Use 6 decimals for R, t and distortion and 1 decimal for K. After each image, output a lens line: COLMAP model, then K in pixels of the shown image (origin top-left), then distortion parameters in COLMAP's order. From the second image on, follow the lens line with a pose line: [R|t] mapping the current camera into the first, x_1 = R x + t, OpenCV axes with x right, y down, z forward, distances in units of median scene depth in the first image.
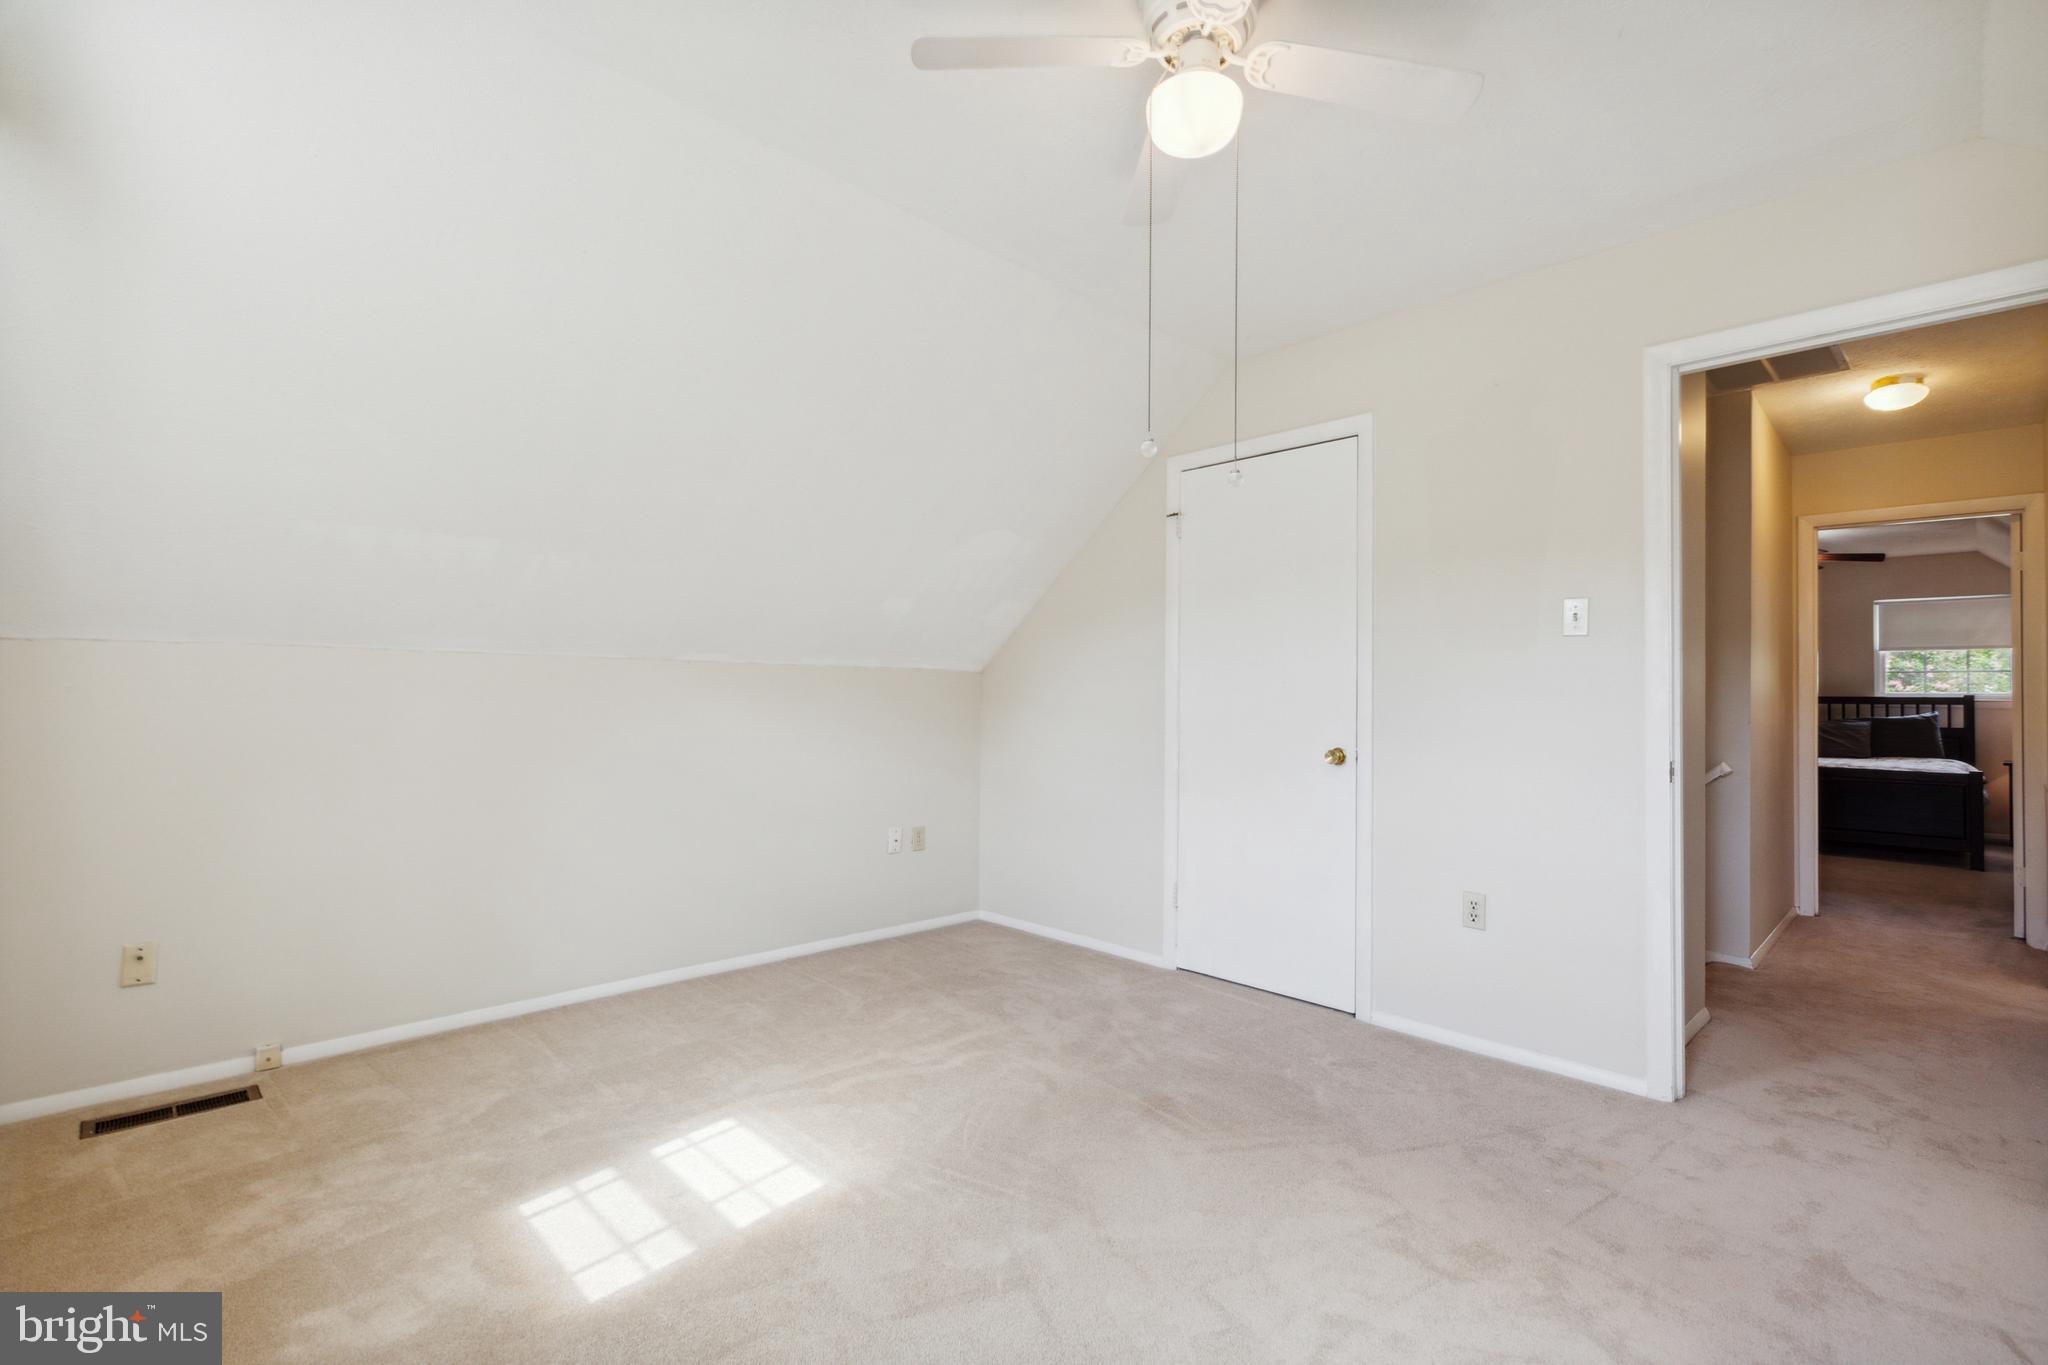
lens RADIAL K [[927.9, 0, 1025.3], [0, 927.9, 676.2], [0, 0, 1]] dist [0.009987, -0.001868]
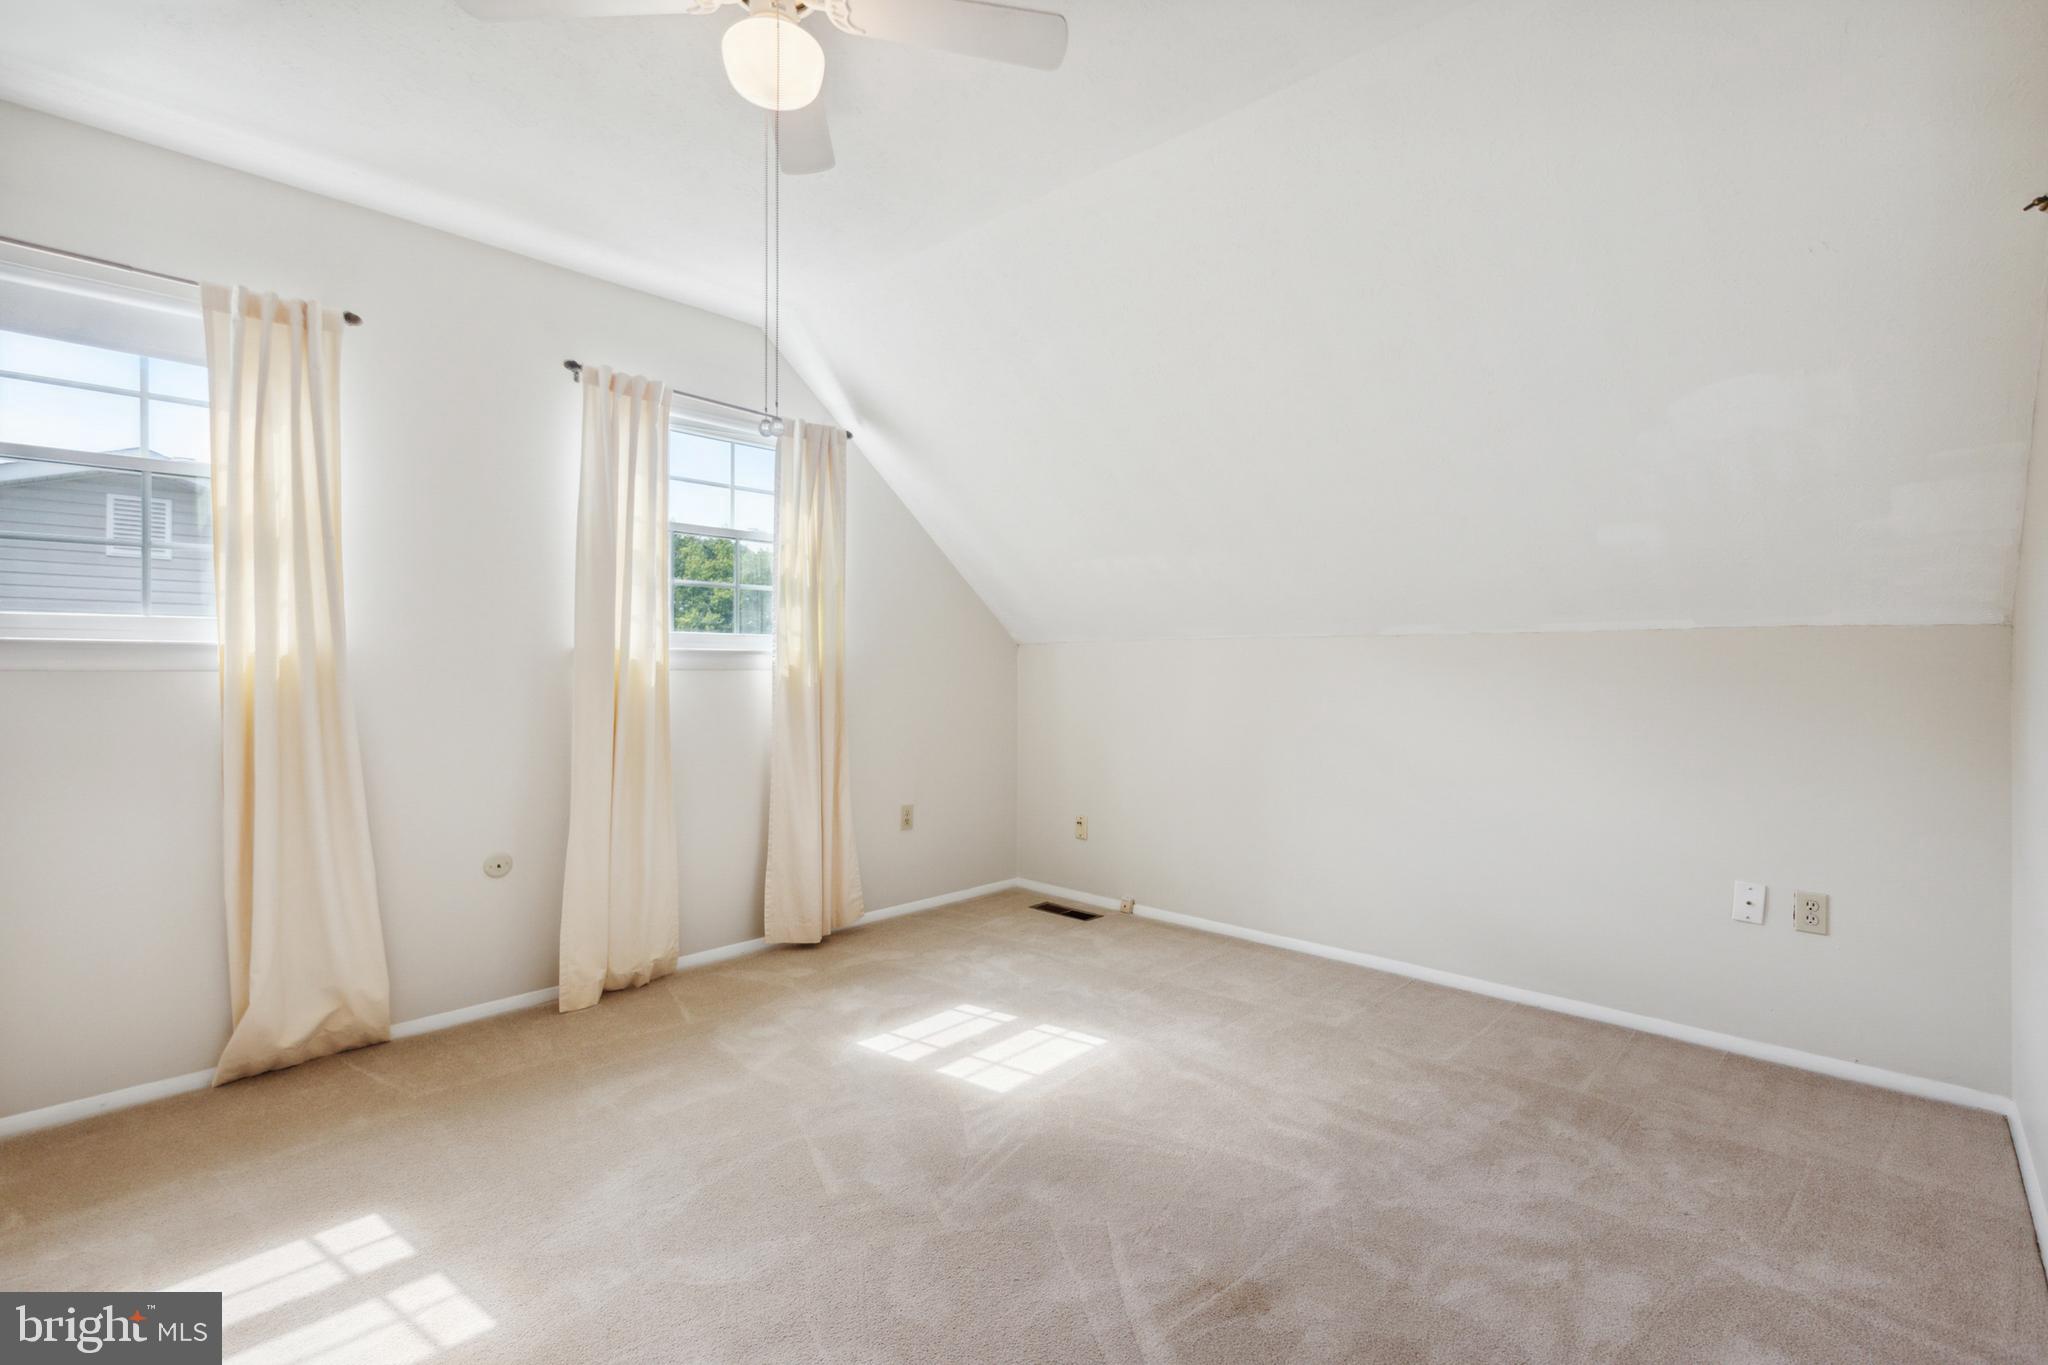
lens RADIAL K [[927.9, 0, 1018.6], [0, 927.9, 676.7], [0, 0, 1]] dist [0.009987, -0.001868]
pose [[0.038286, -0.006064, -0.999248, 0.784228], [0.018011, 0.999823, -0.005378, 0.037262], [0.999105, -0.017792, 0.038388, 0.839087]]
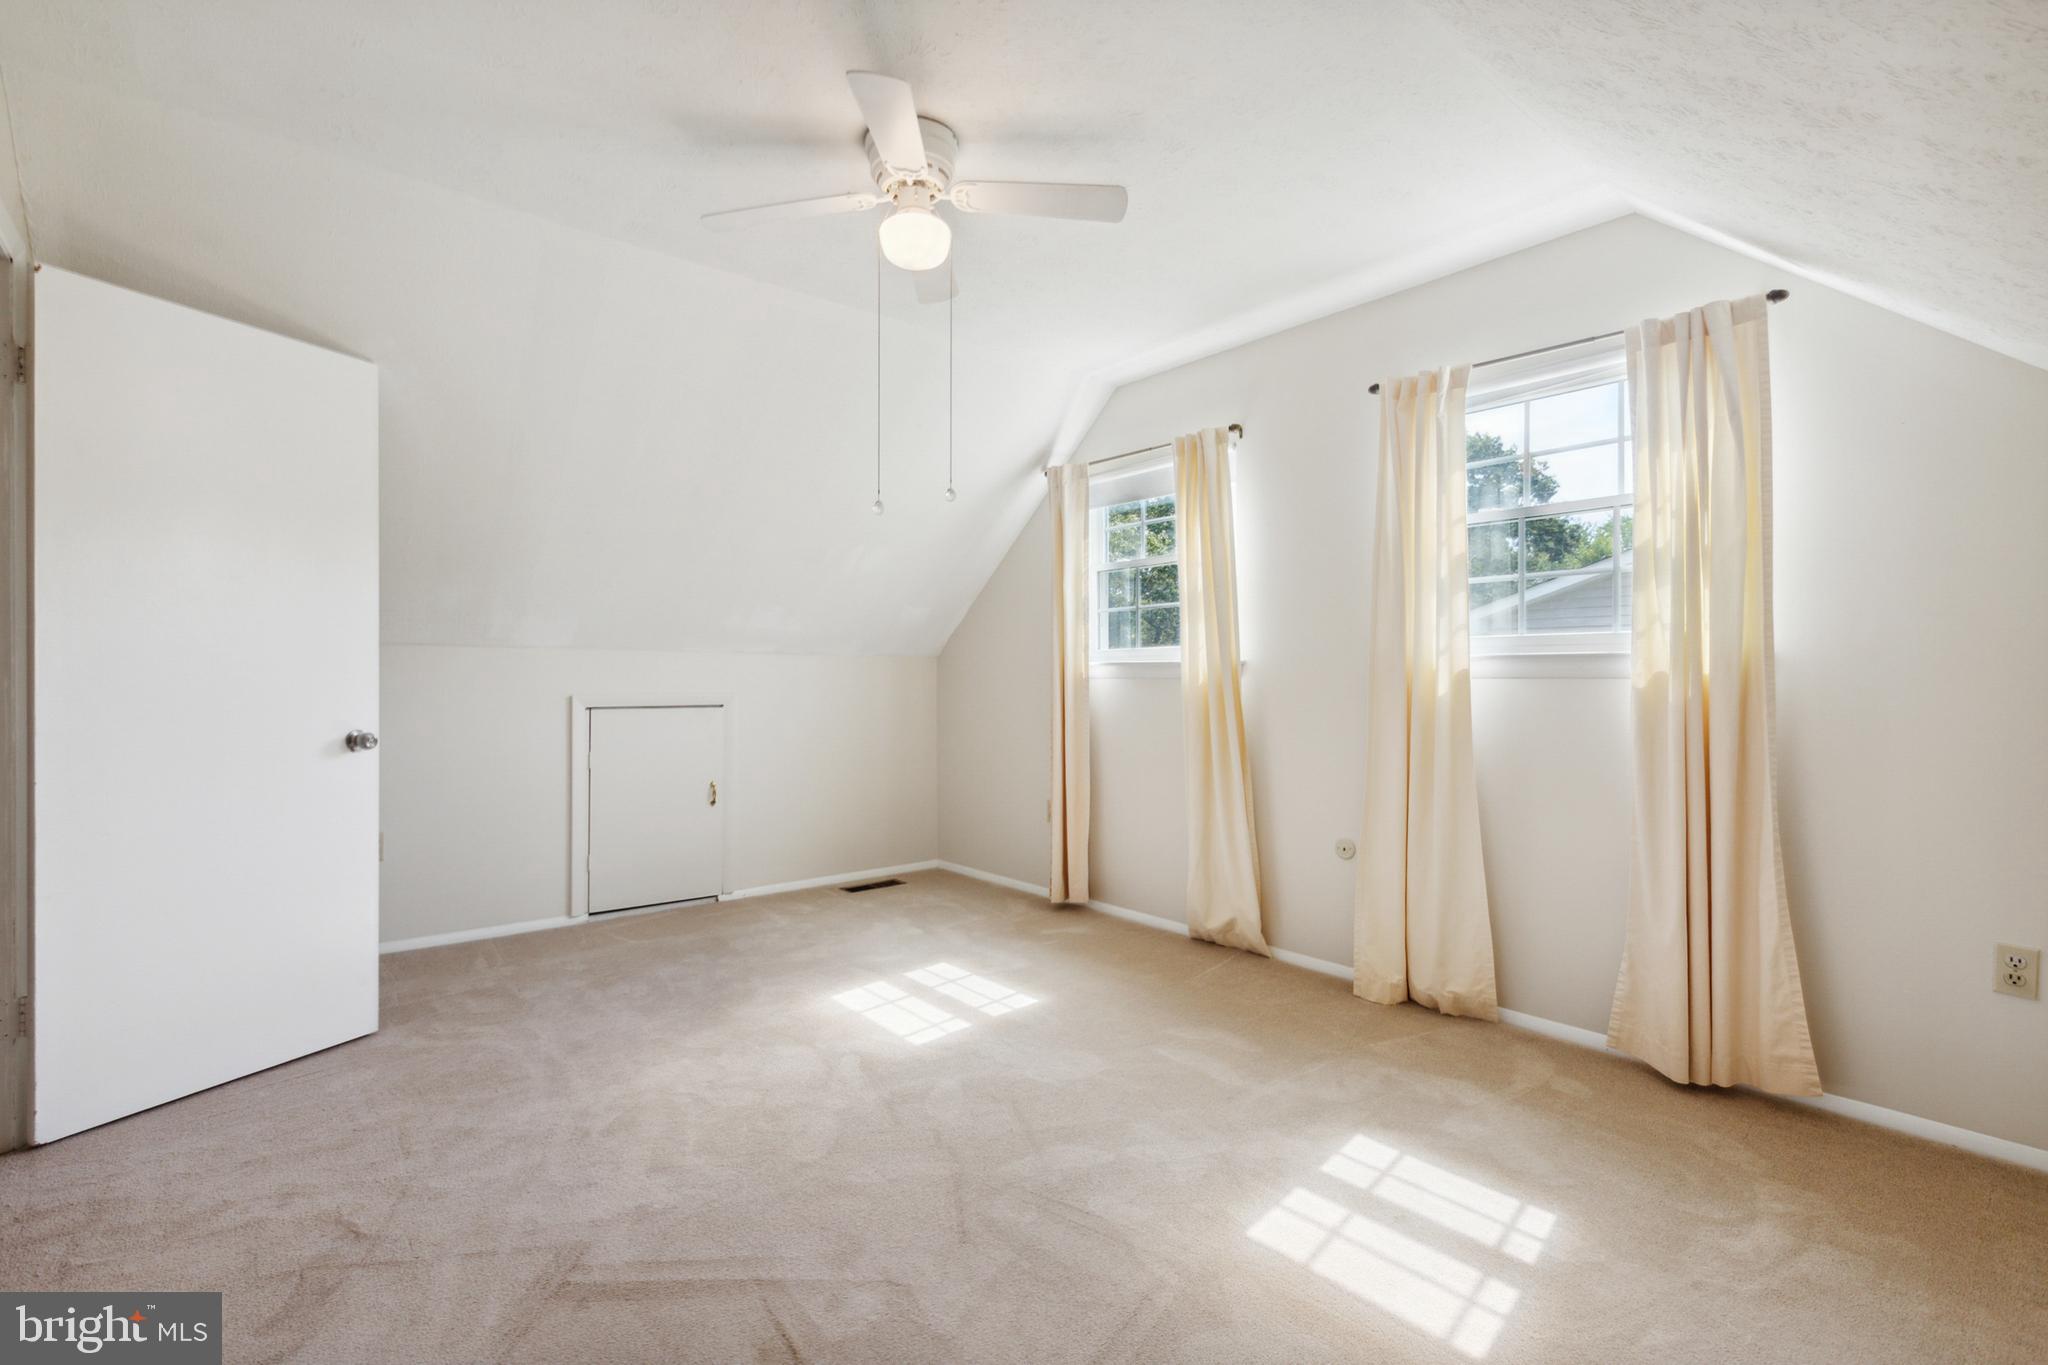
lens RADIAL K [[927.9, 0, 1010.9], [0, 927.9, 679.4], [0, 0, 1]] dist [0.009987, -0.001868]
pose [[-0.996516, -0.008899, 0.082931, -0.053569], [-0.009838, 0.999892, -0.010931, 0.032103], [-0.082824, -0.011708, -0.996495, 1.612804]]
